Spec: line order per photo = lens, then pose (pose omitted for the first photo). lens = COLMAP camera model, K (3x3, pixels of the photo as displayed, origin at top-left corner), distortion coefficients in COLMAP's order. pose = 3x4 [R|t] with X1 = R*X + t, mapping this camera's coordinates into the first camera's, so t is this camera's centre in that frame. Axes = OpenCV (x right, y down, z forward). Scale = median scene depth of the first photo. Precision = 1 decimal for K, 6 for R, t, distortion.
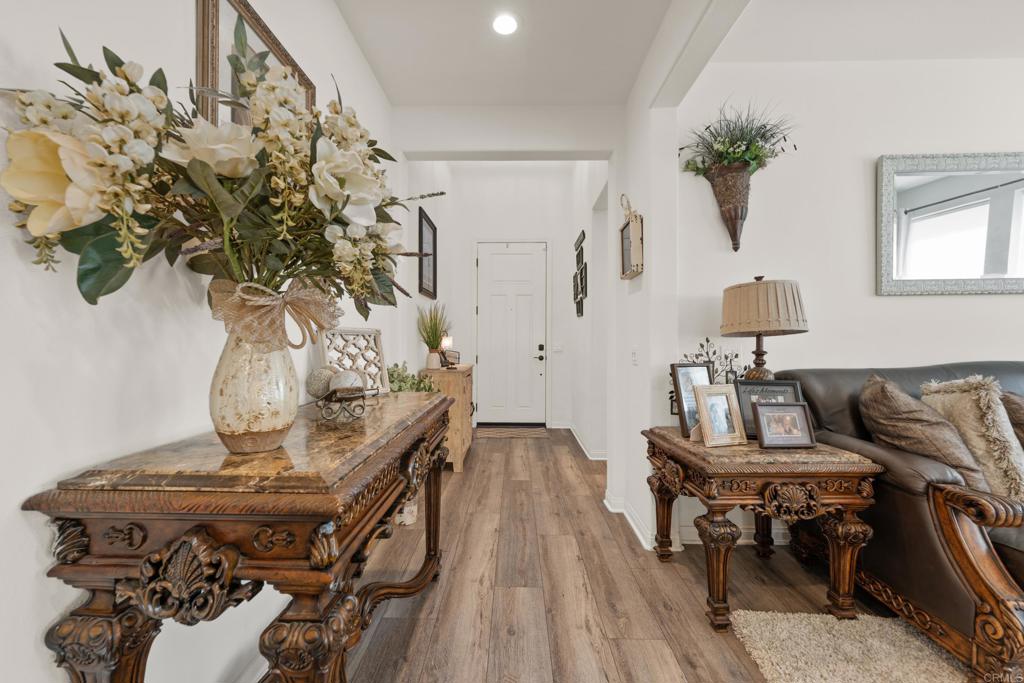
lens RADIAL K [[412.2, 0, 512.0], [0, 412.2, 341.5], [0, 0, 1]] dist [-0.000869, -0.000054]
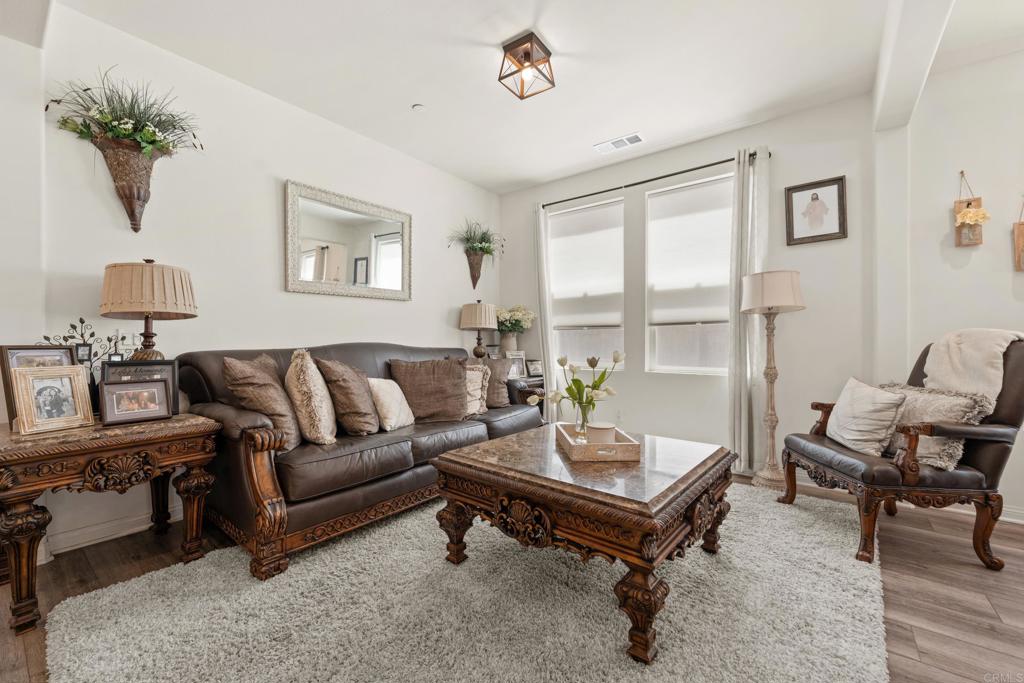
lens RADIAL K [[413.6, 0, 503.7], [0, 413.6, 339.9], [0, 0, 1]] dist [0.001086, 0.000016]
pose [[0.612323, -0.000215, 0.790608, 0.352661], [-0.001693, 0.999997, 0.001583, 0.039289], [-0.790606, -0.002308, 0.612321, -0.337203]]
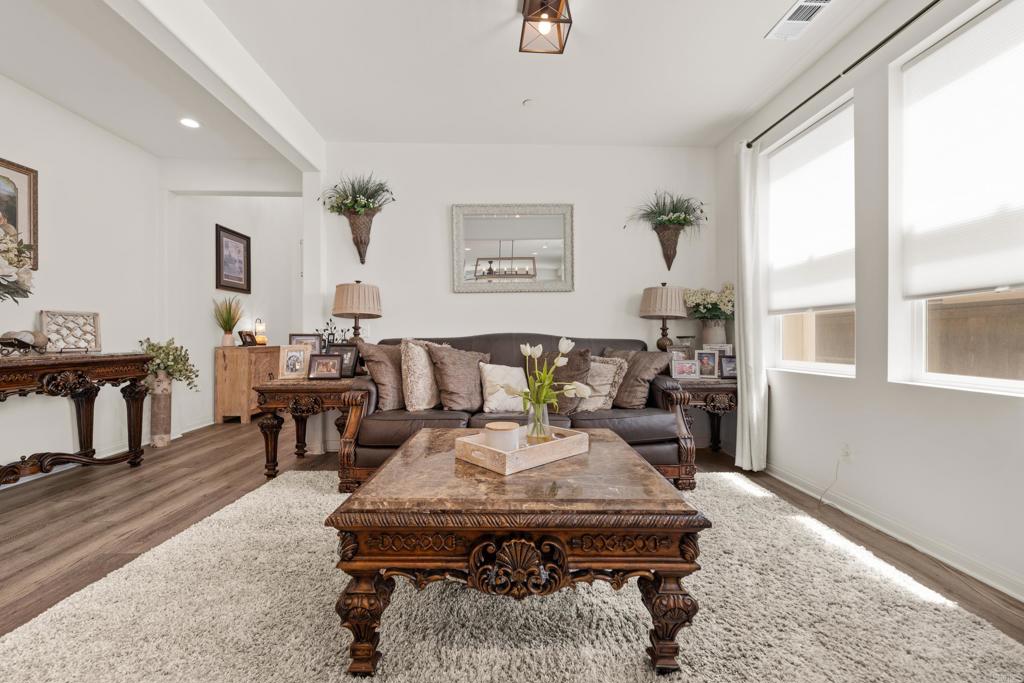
lens RADIAL K [[421.7, 0, 513.0], [0, 421.7, 336.8], [0, 0, 1]] dist [-0.000137, -0.000004]
pose [[0.998968, -0.003521, 0.045284, 1.215408], [0.003481, 0.999993, 0.000980, 0.067328], [-0.045287, -0.000821, 0.998974, -0.730859]]
